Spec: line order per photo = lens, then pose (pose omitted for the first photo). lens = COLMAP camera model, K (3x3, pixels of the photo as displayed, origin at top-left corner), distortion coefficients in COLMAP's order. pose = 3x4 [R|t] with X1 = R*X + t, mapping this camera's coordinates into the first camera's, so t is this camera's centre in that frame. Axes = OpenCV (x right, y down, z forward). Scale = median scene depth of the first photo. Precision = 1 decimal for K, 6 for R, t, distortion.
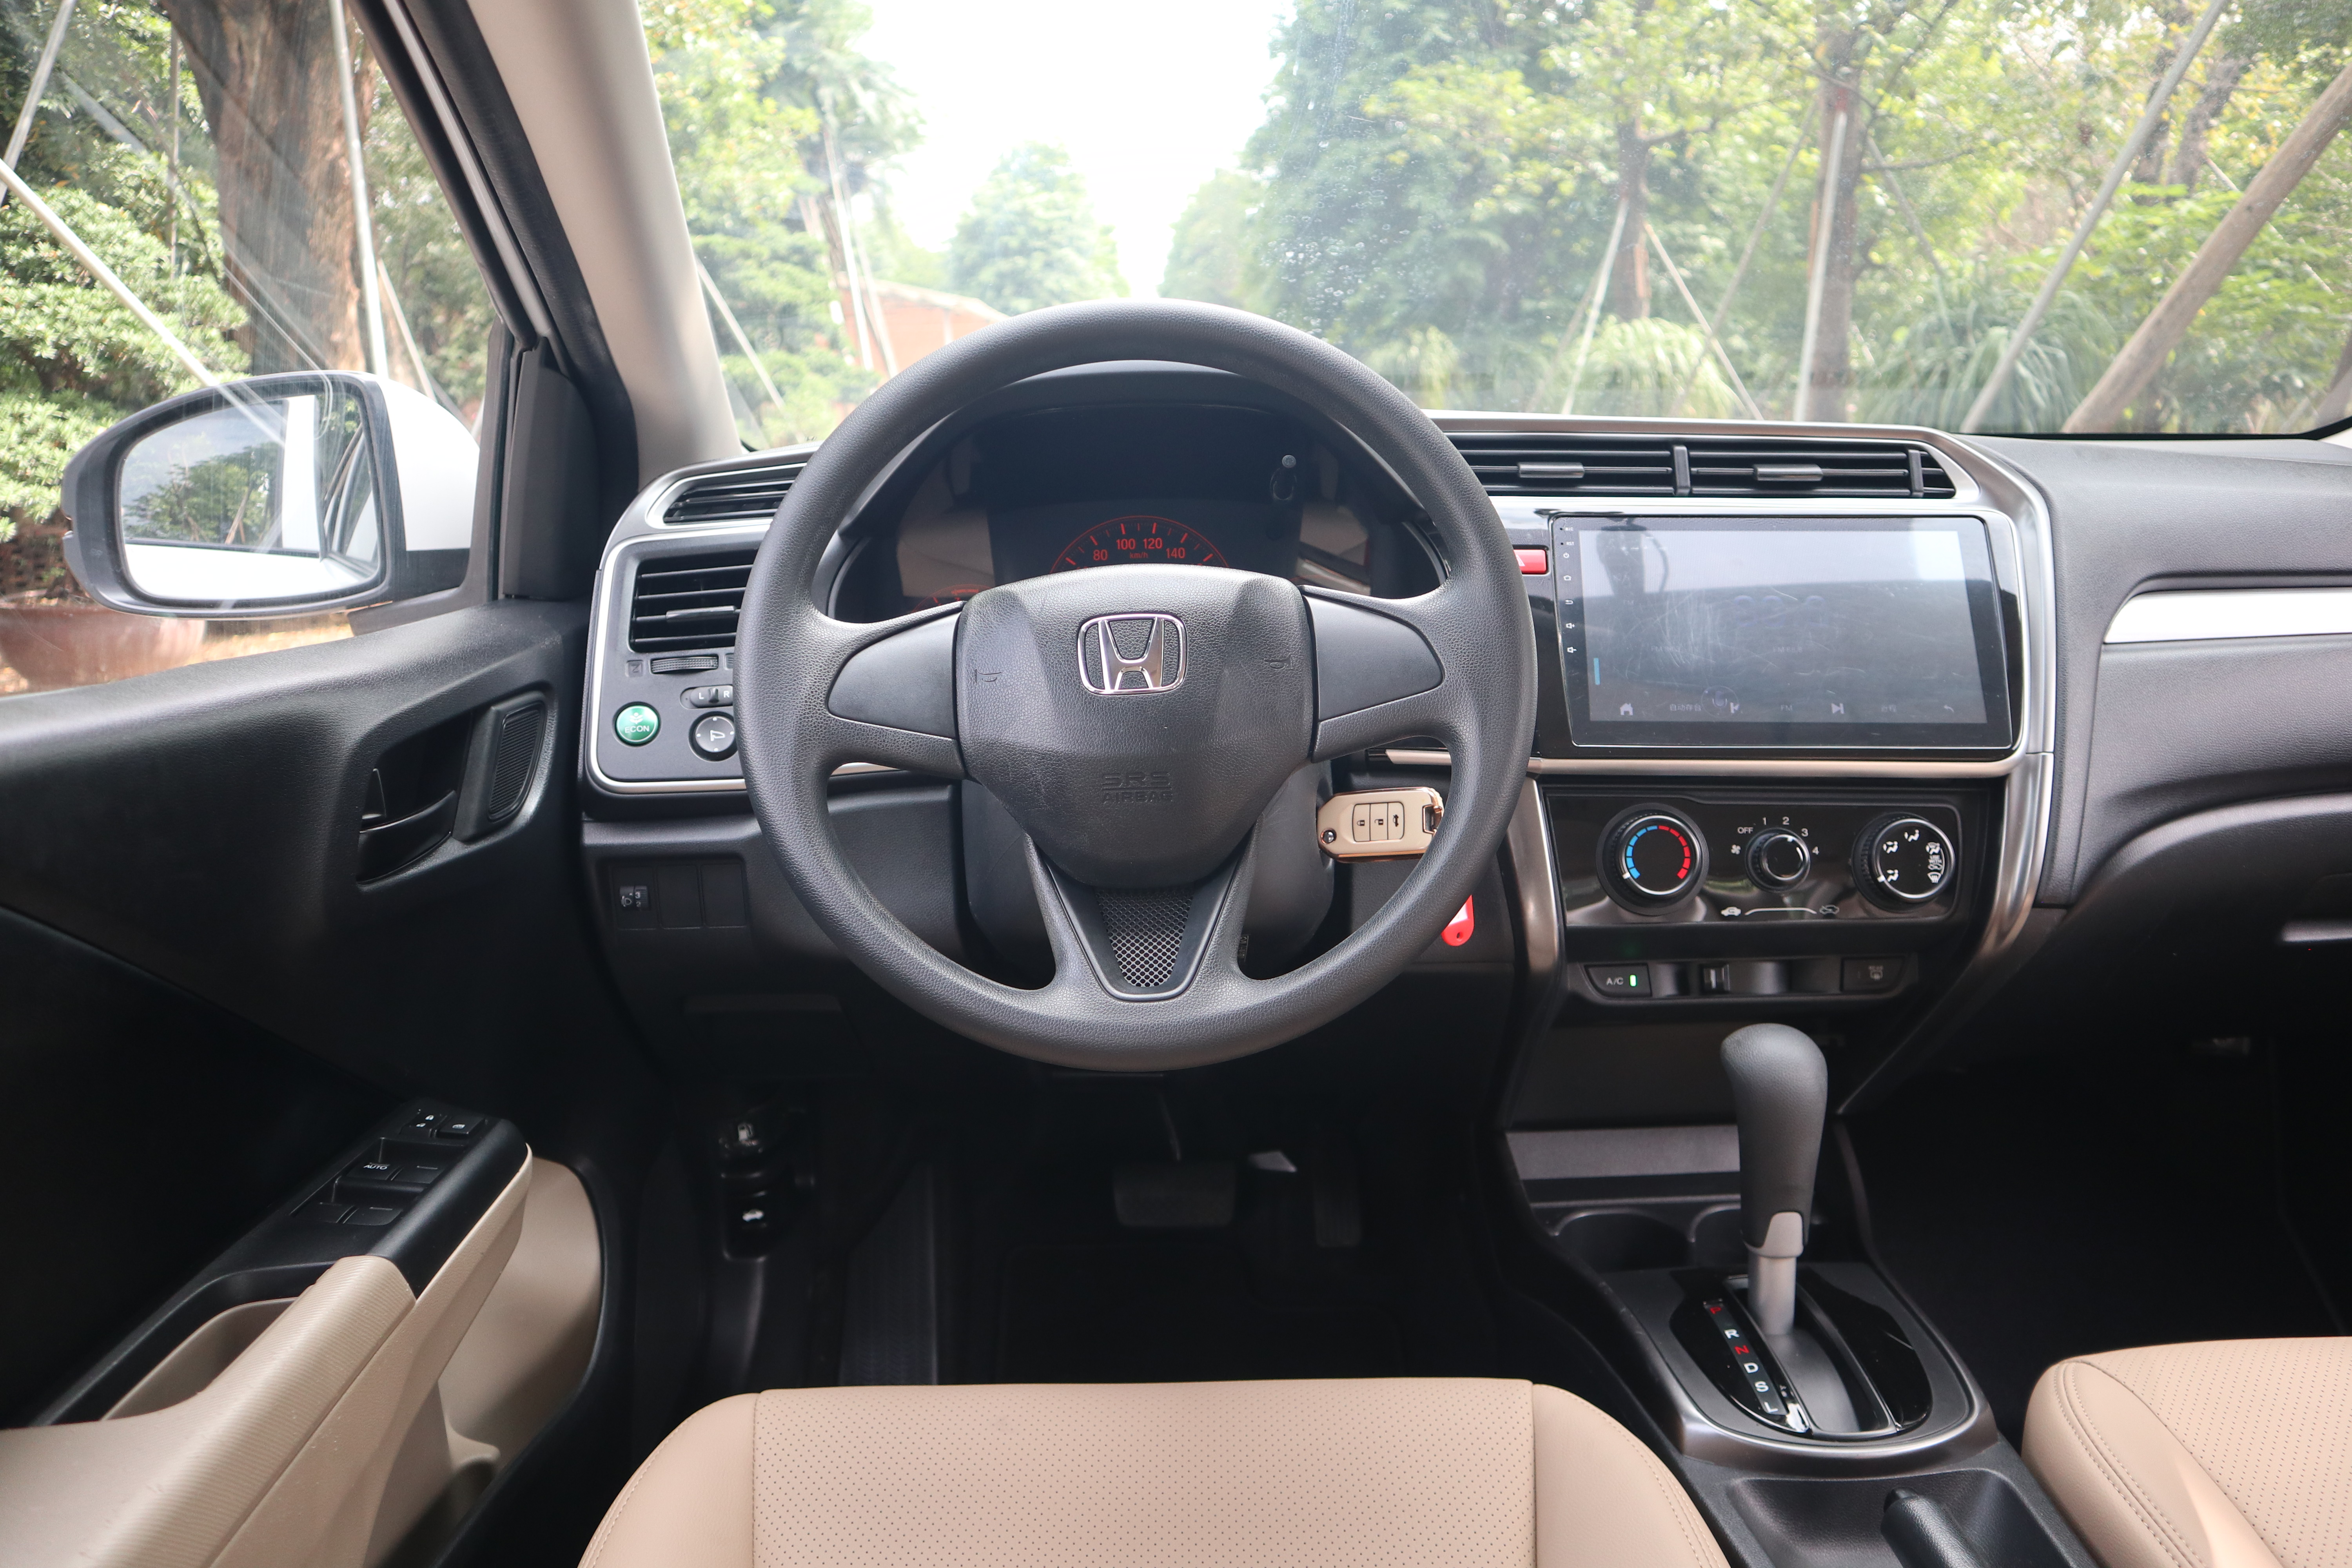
lens RADIAL K [[1605.6, 0, 1176.0], [0, 1605.6, 784.0], [0, 0, 1]] dist [-0.119917, 0.076997]
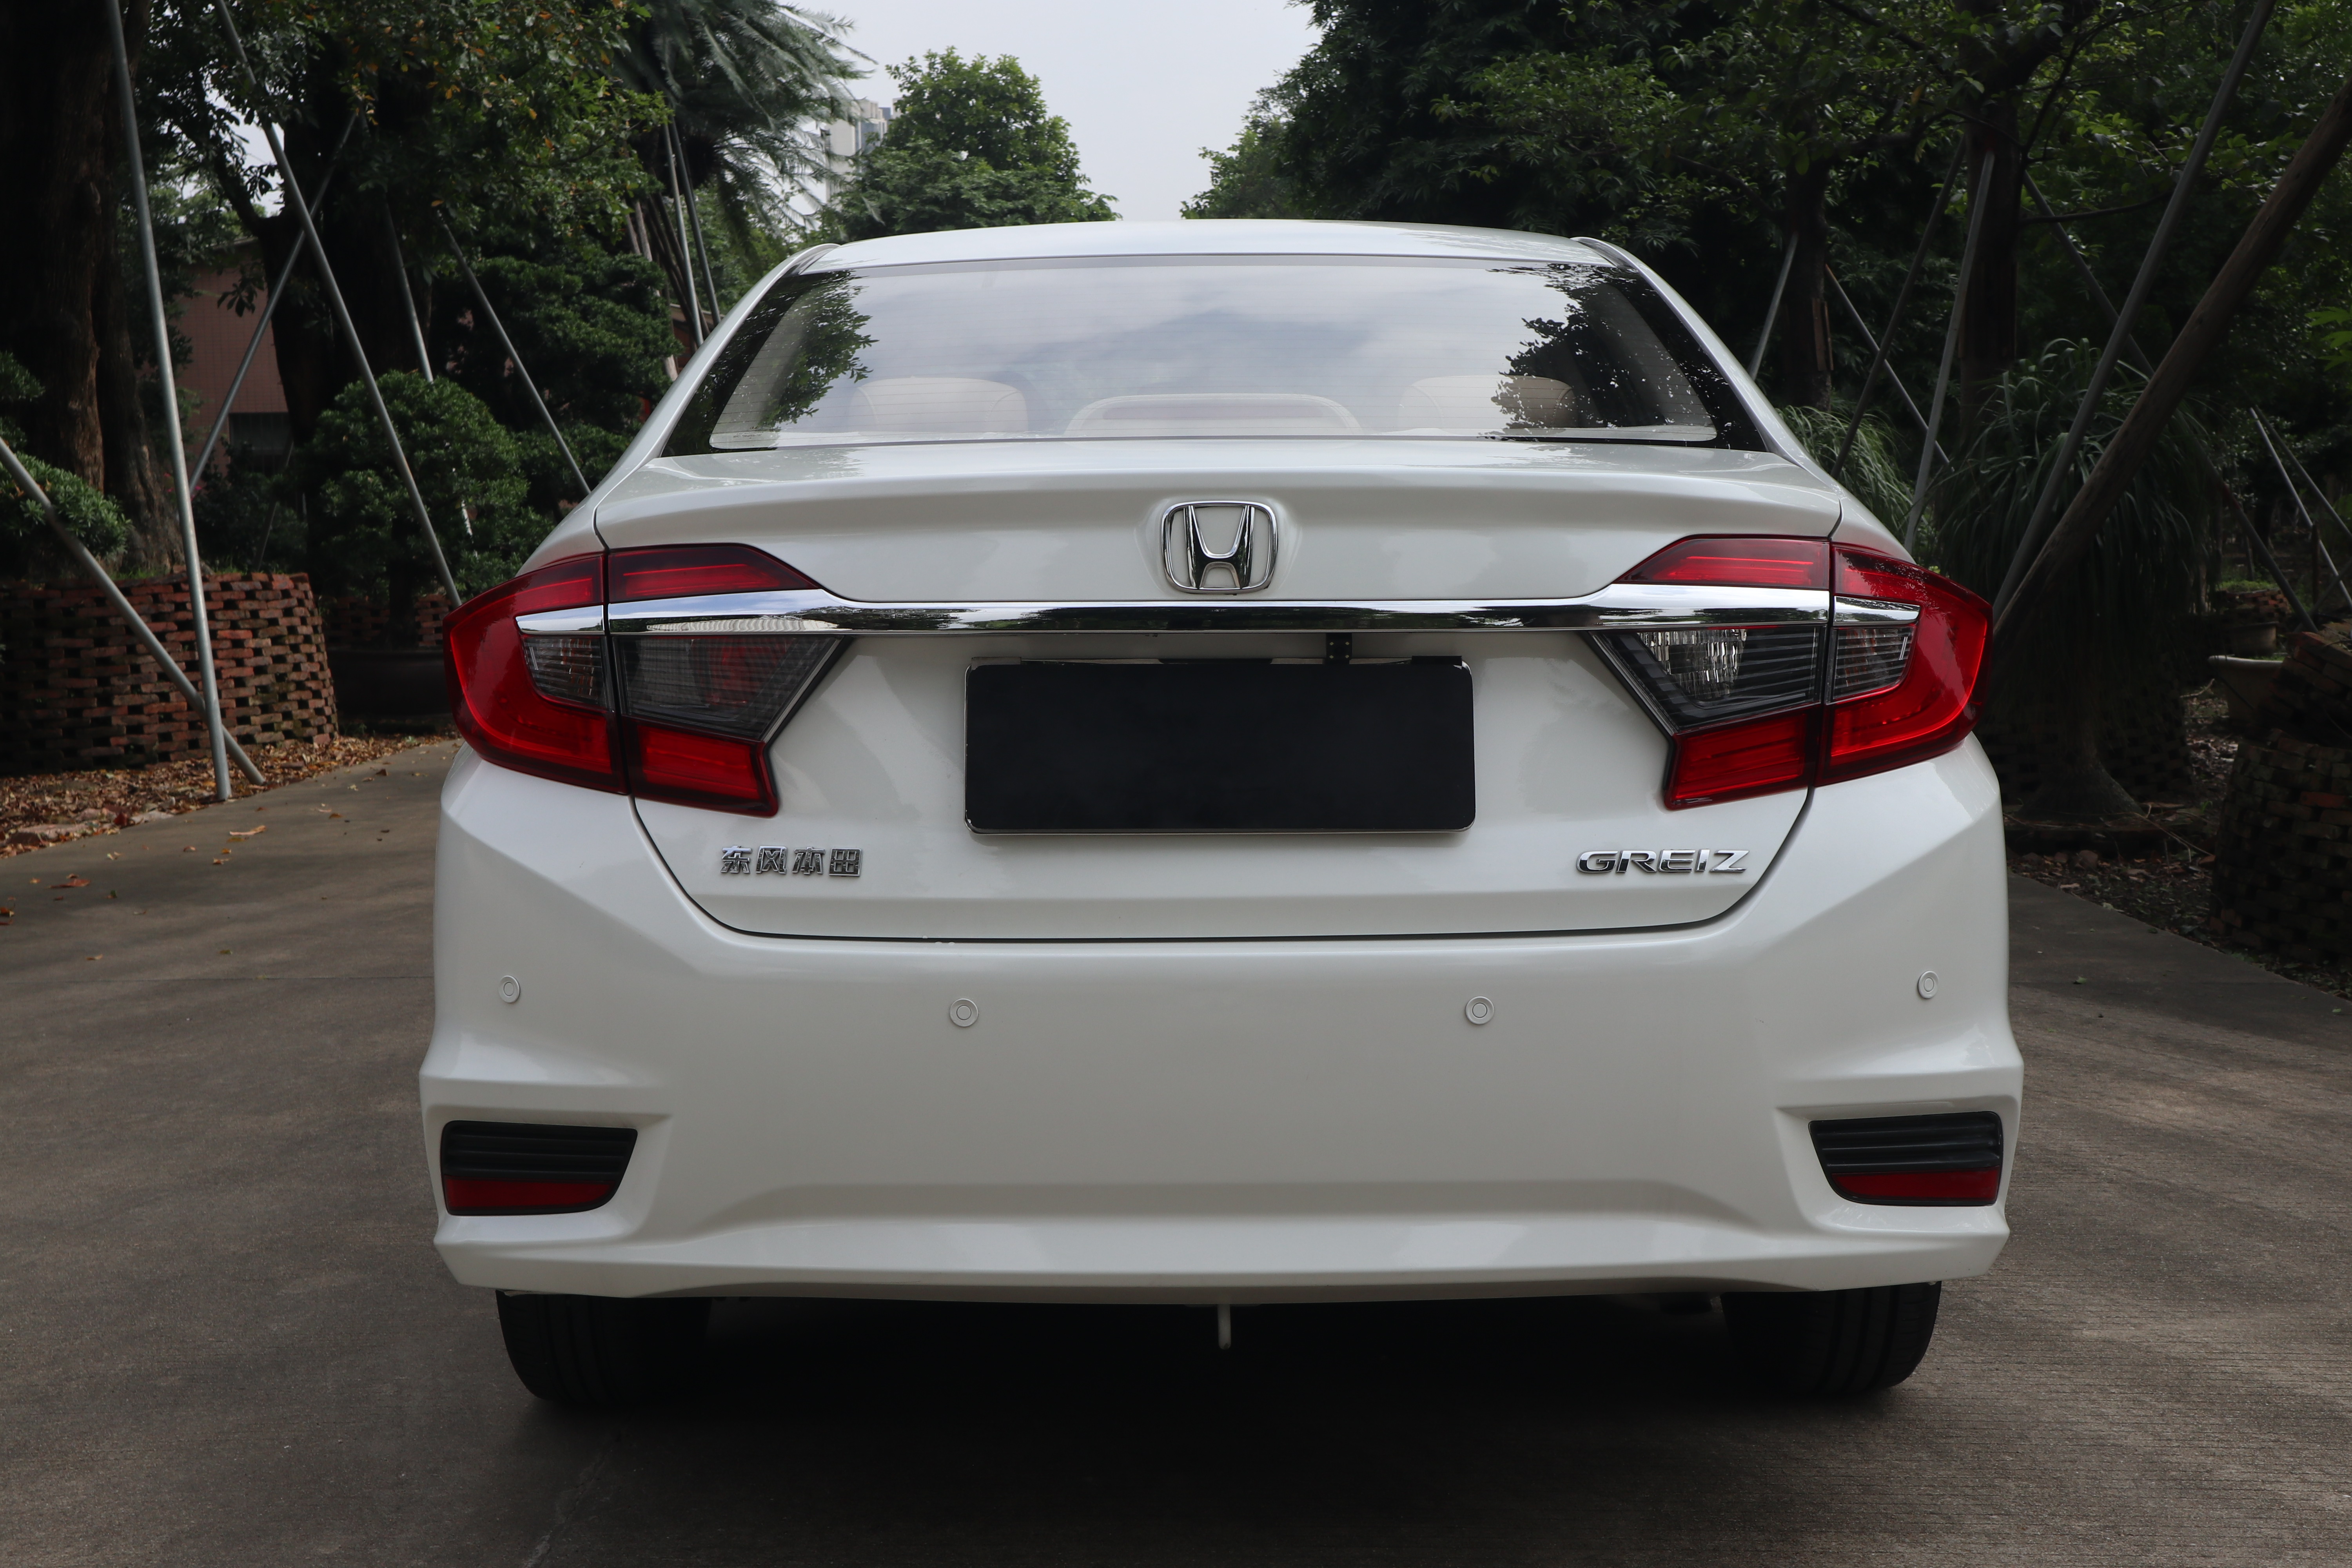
lens RADIAL K [[3134.9, 0, 1110.9], [0, 3134.9, 784.3], [0, 0, 1]] dist [0.021657, 0.056989]
pose [[0.999242, 0.013478, -0.036509, 0.026841], [-0.018643, 0.989245, -0.145076, 0.084267], [0.034161, 0.145647, 0.988747, -0.365237]]
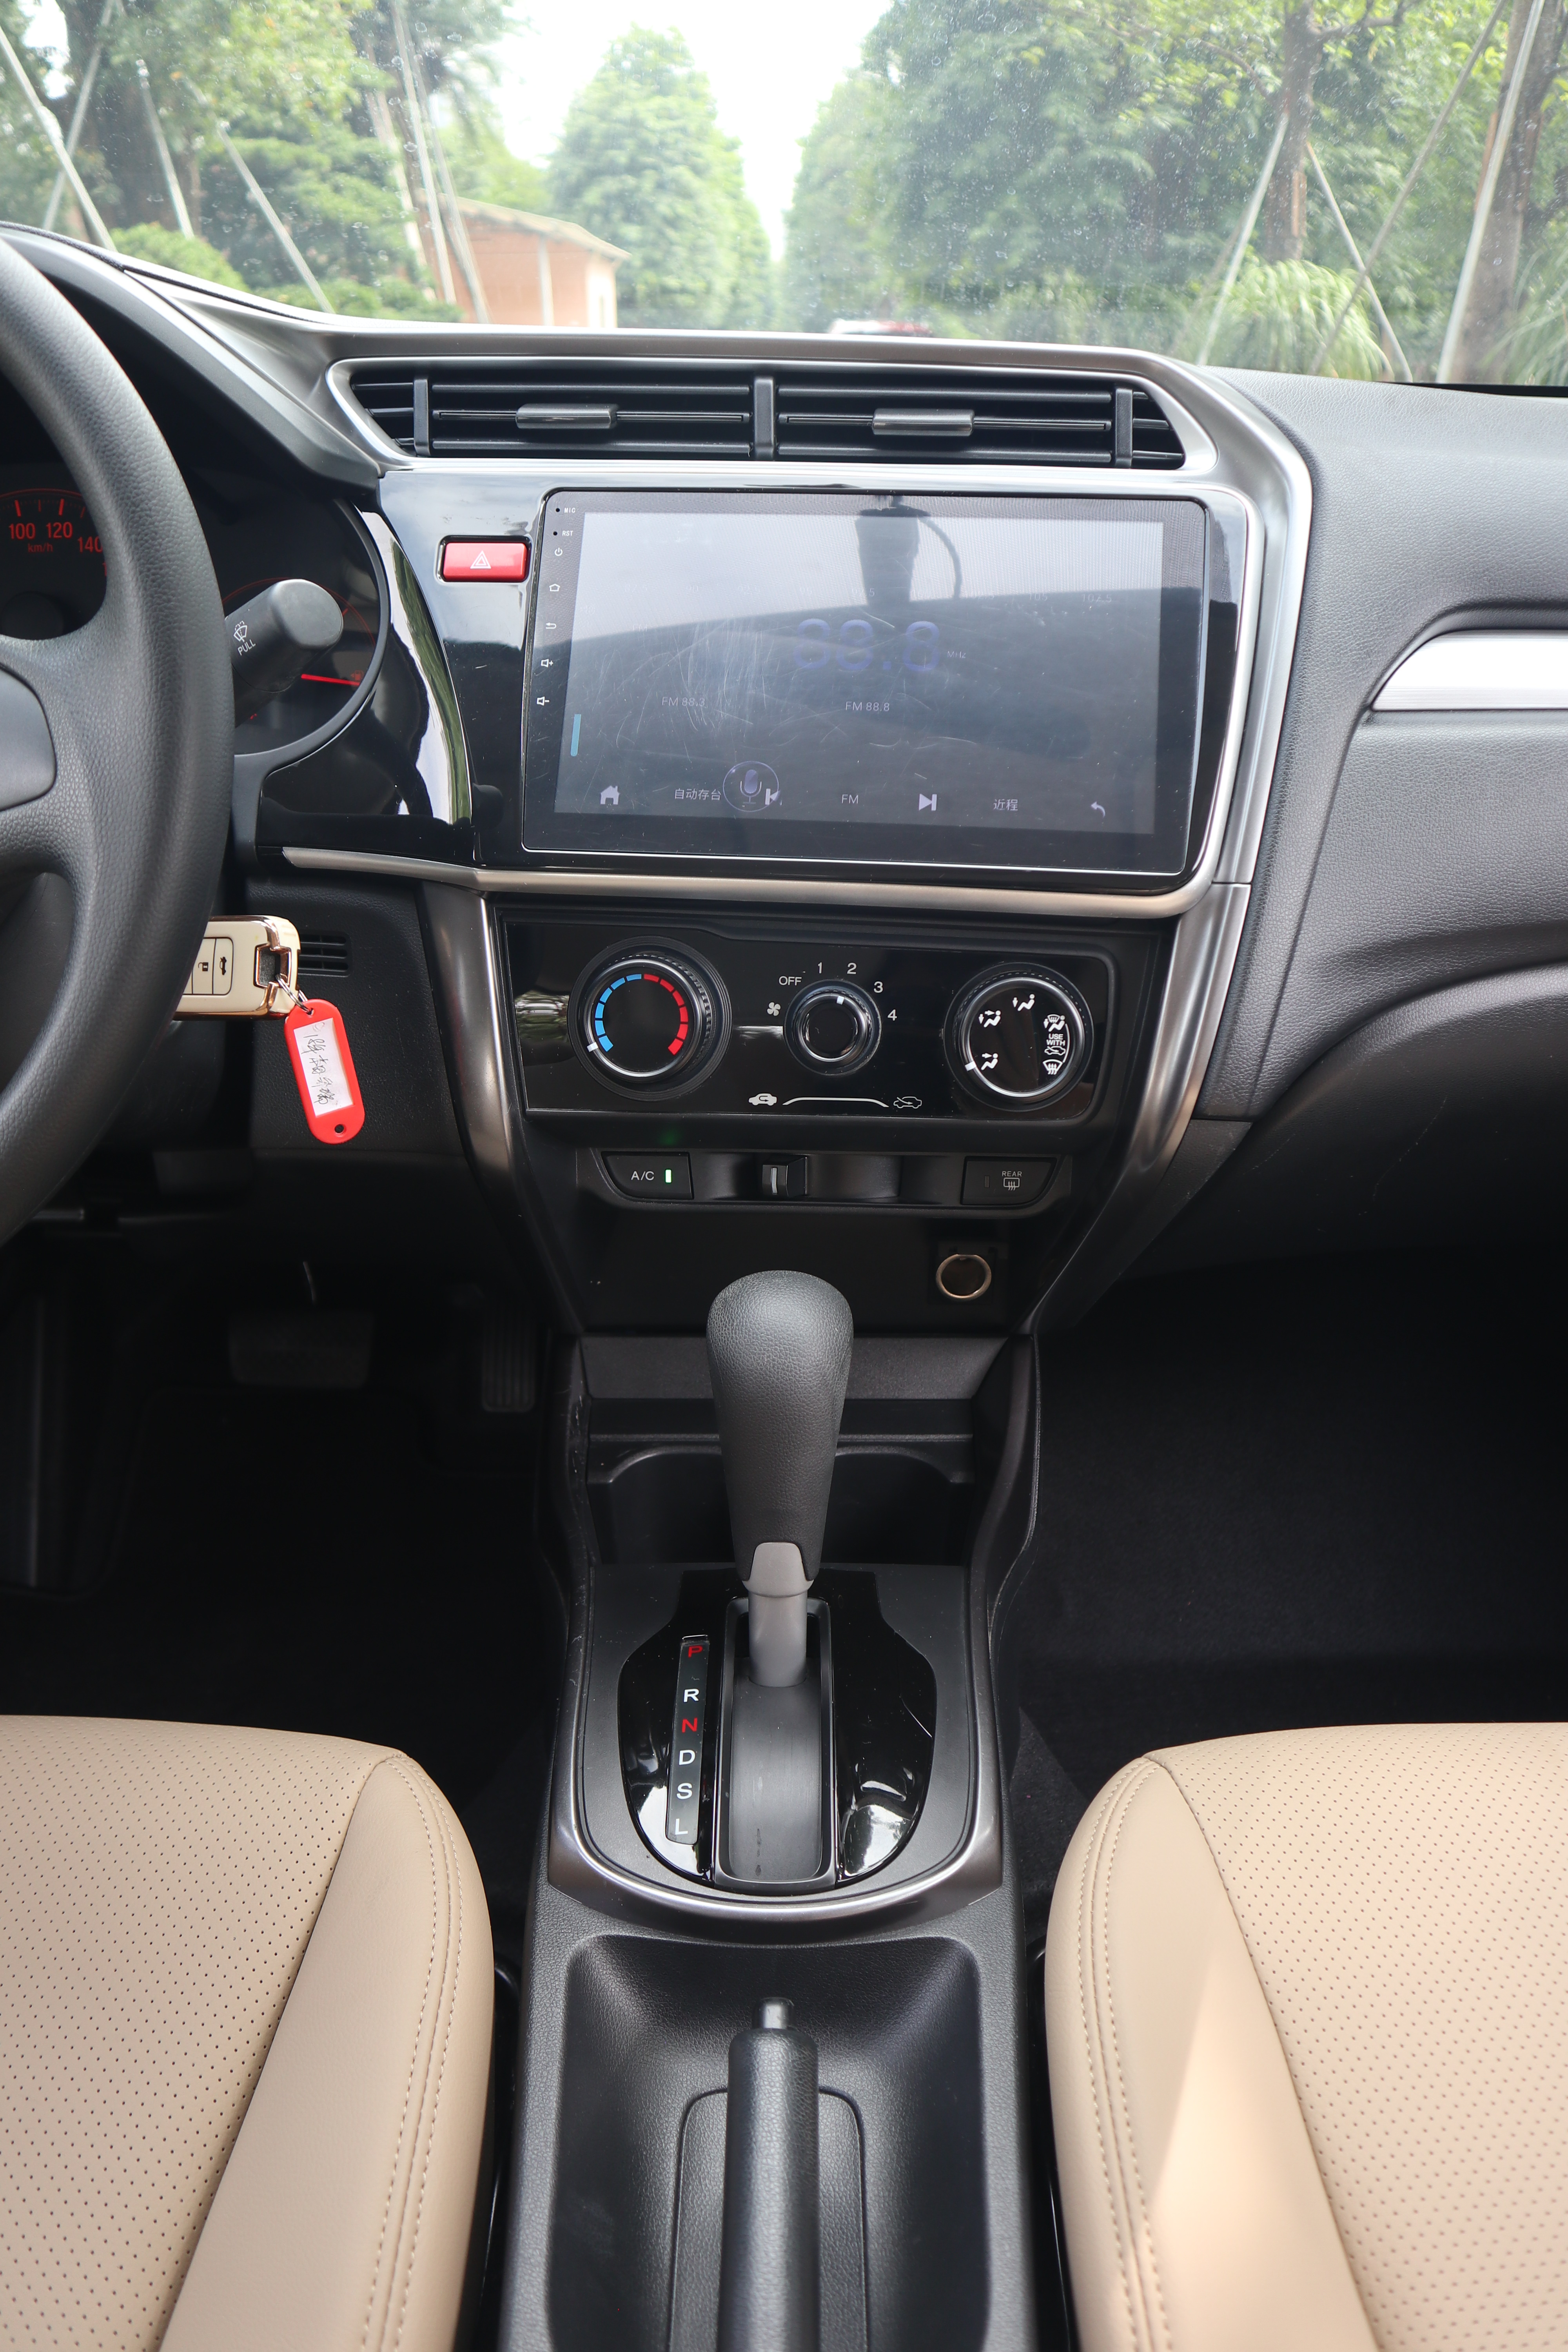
lens RADIAL K [[1605.6, 0, 792.2], [0, 1605.6, 1155.6], [0, 0, 1]] dist [-0.119917, 0.076997]
pose [[0.999676, 0.024900, -0.005331, 0.026824], [-0.022917, 0.970998, 0.237986, -0.004465], [0.011102, -0.237787, 0.971254, 0.023424]]
